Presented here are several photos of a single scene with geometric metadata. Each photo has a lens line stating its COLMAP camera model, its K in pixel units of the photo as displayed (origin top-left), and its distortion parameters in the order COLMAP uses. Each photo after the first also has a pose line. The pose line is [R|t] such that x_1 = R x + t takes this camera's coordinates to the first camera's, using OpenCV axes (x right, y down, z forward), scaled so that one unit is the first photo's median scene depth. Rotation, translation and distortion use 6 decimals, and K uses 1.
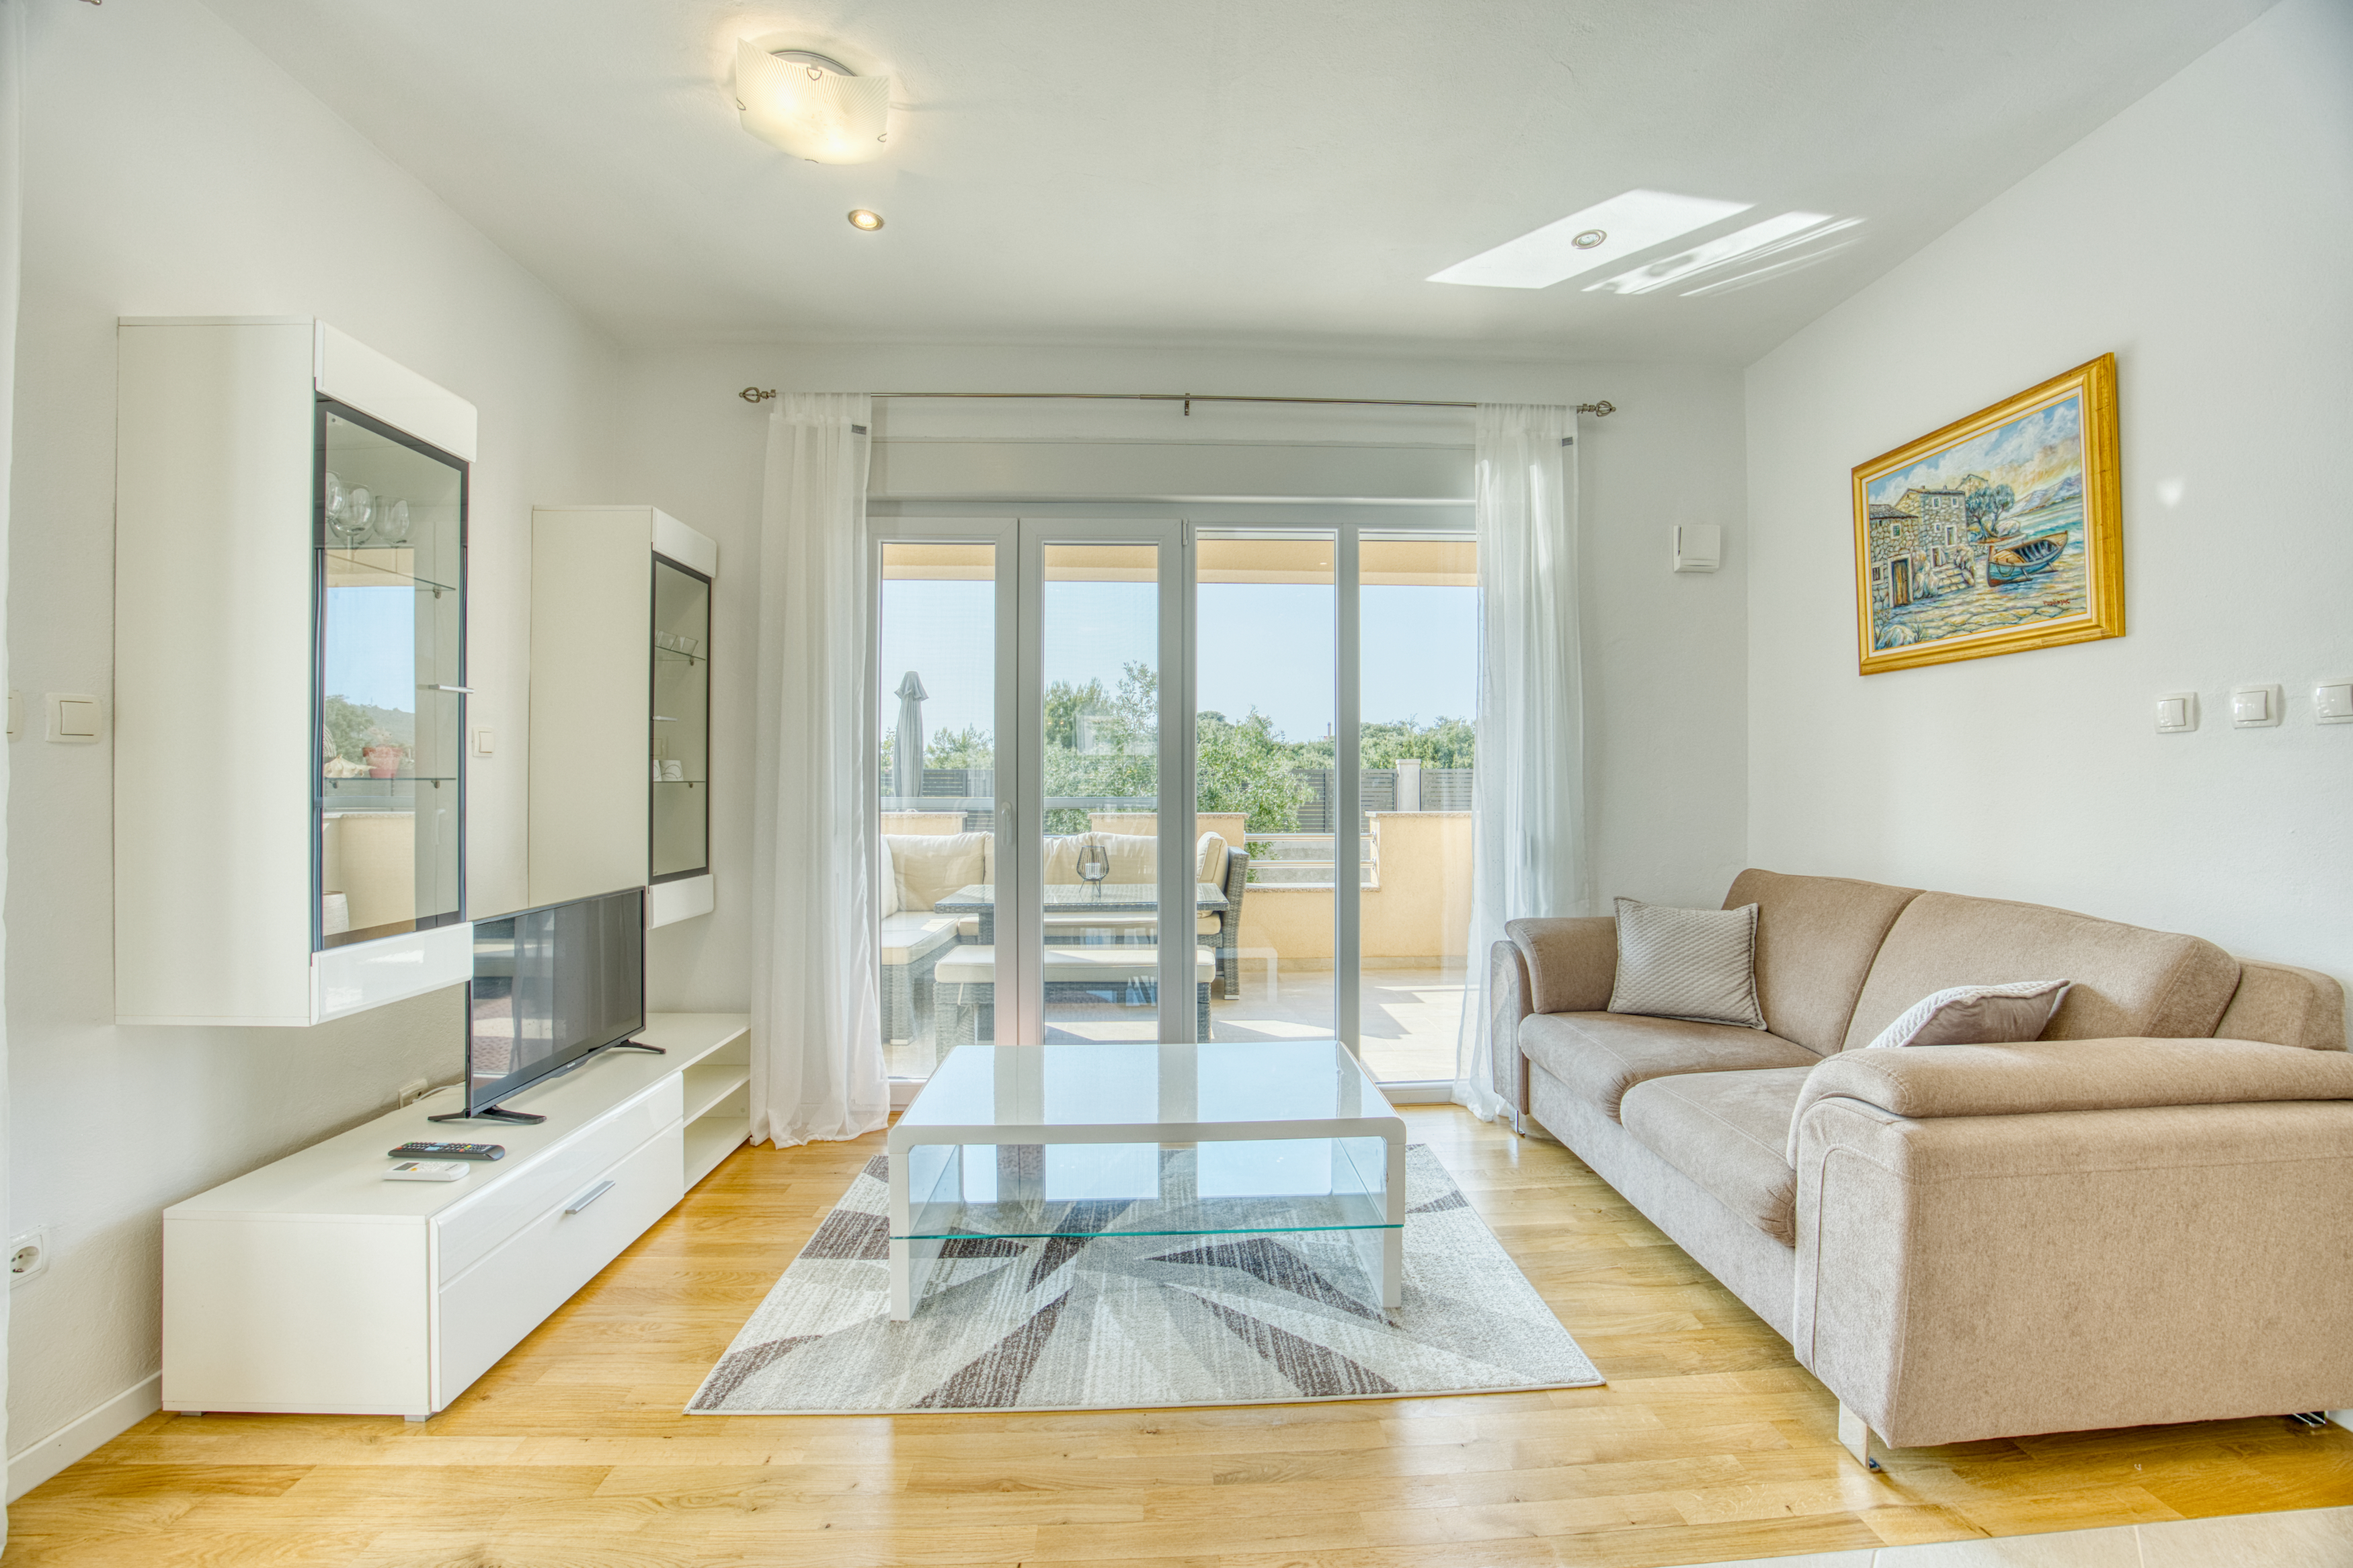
lens RADIAL K [[955.0, 0, 1196.7], [0, 955.0, 775.6], [0, 0, 1]] dist [-0.013000, 0.000989]
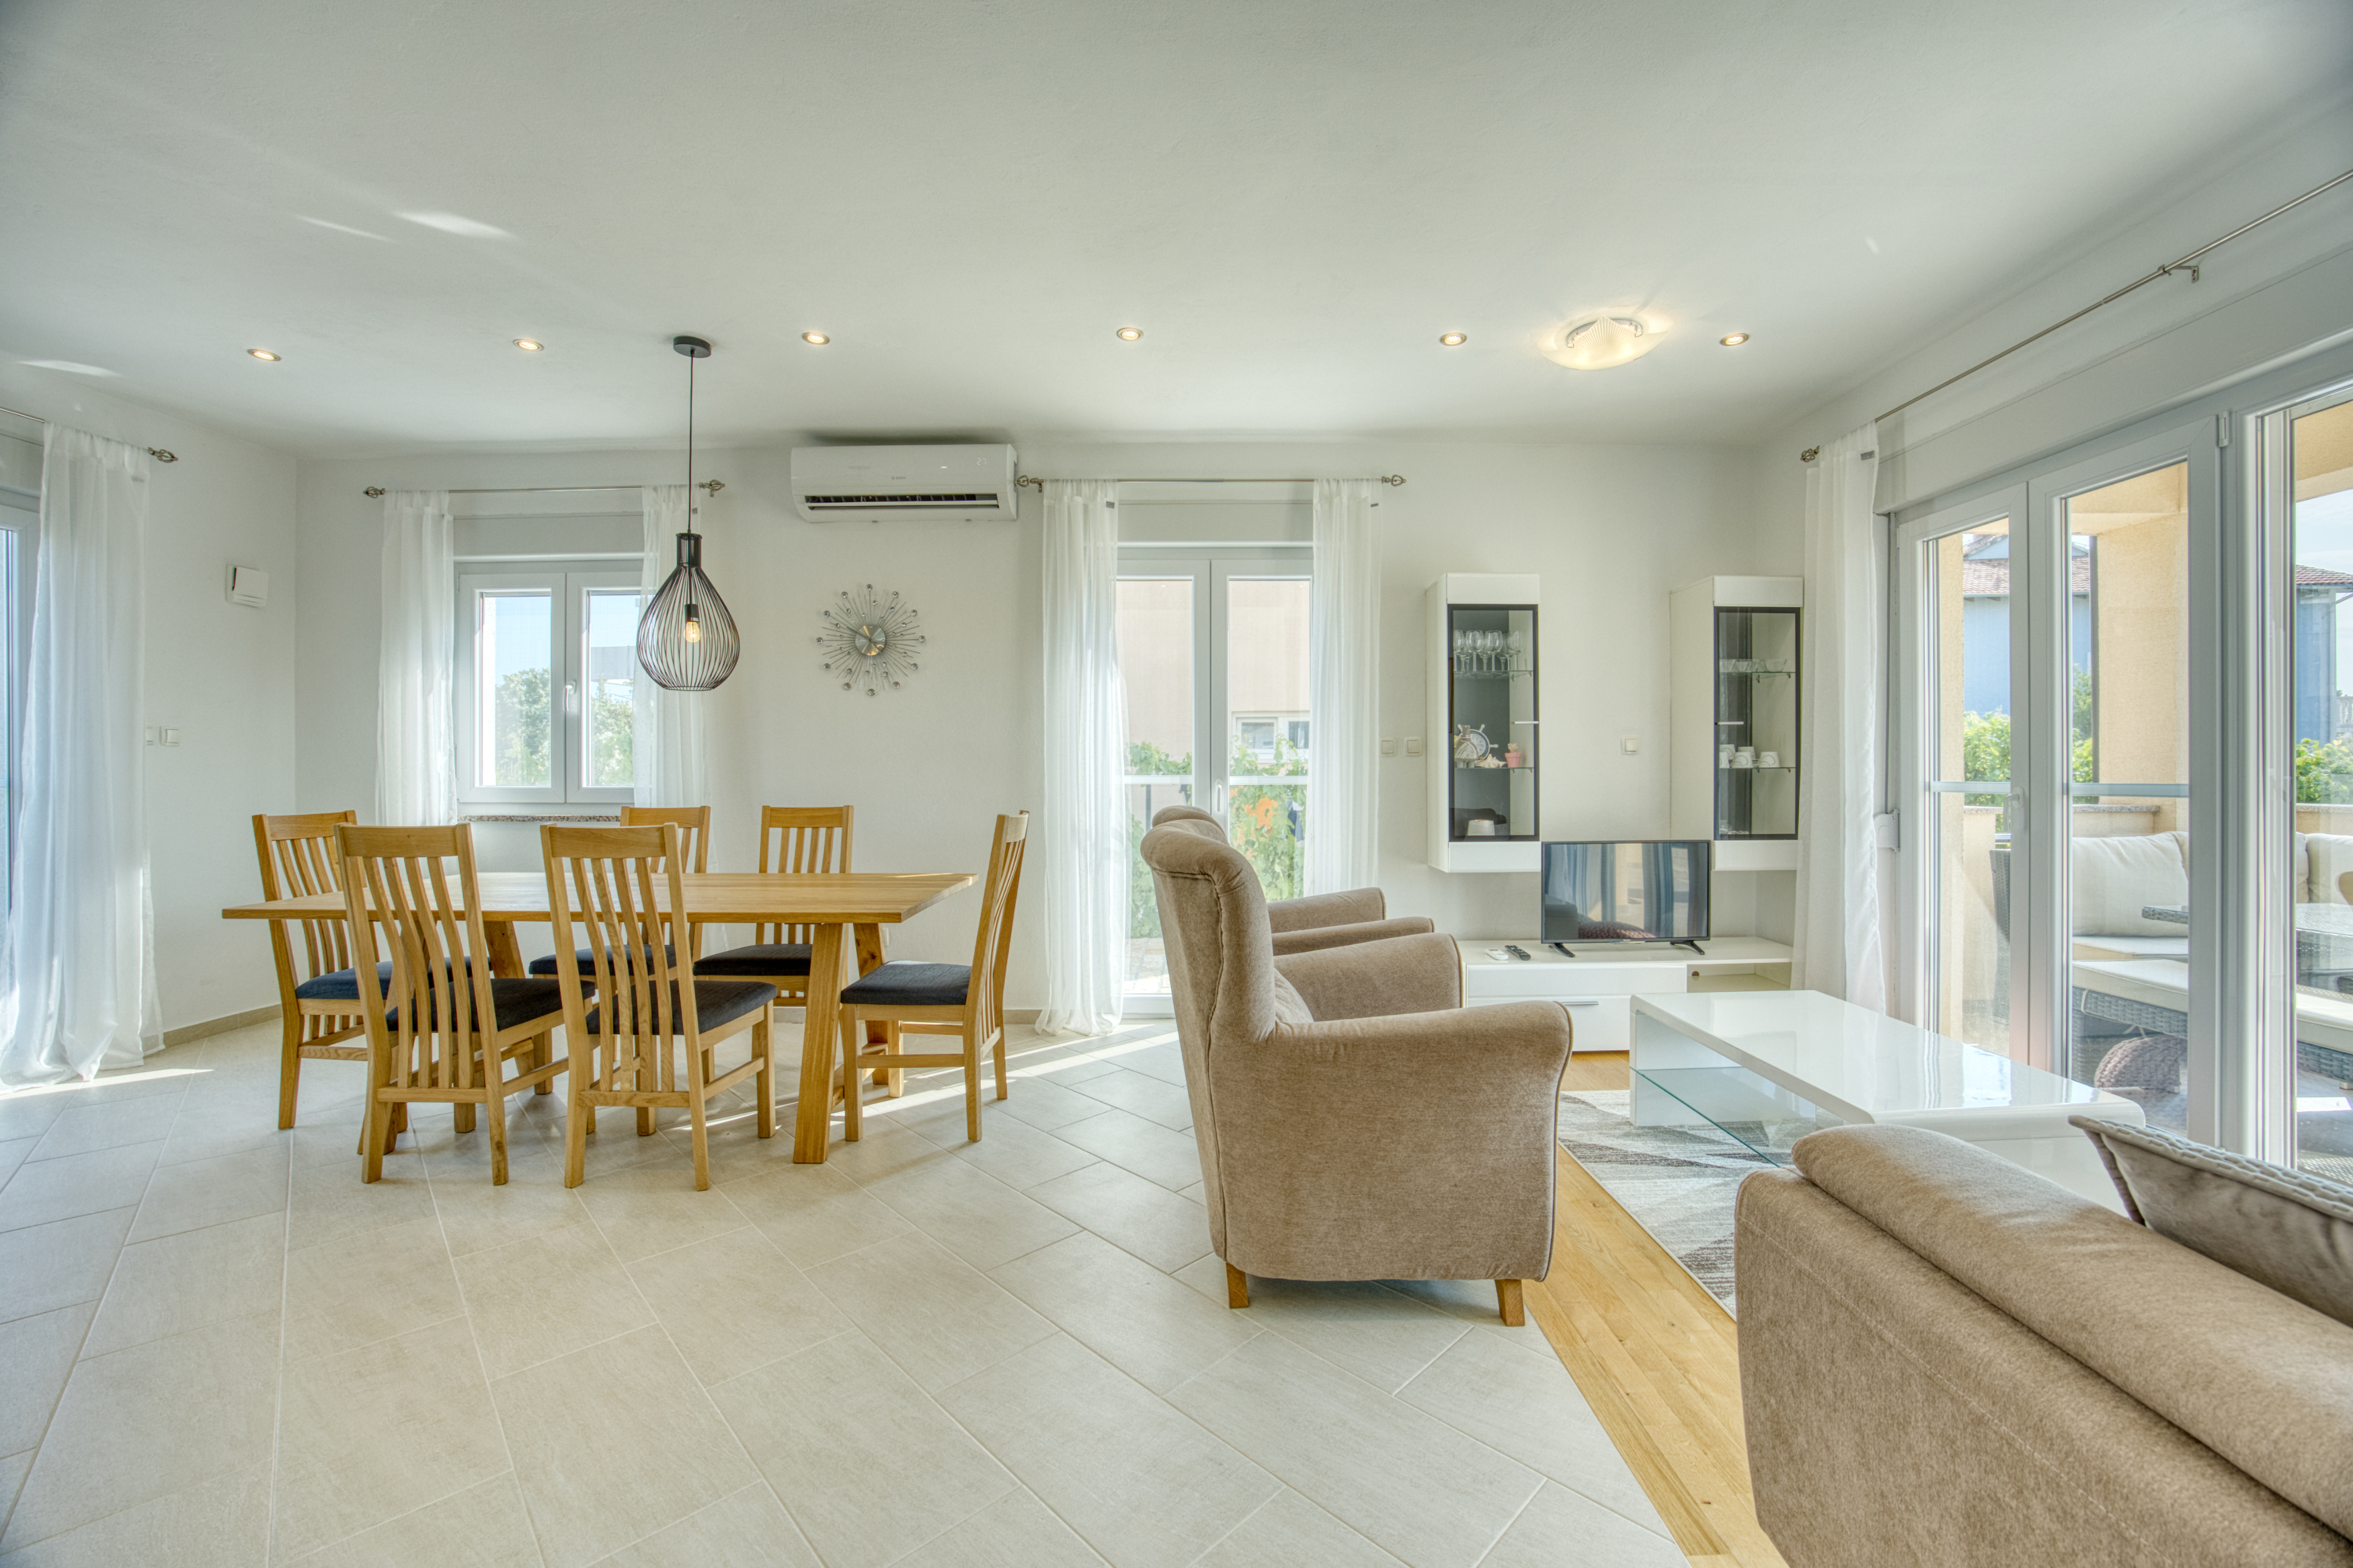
lens RADIAL K [[955.0, 0, 1190.4], [0, 955.0, 778.3], [0, 0, 1]] dist [-0.013000, 0.000989]
pose [[-0.040702, 0.006589, -0.999150, 0.975611], [0.011167, 0.999919, 0.006139, 0.004290], [0.999109, -0.010908, -0.040772, 0.290483]]
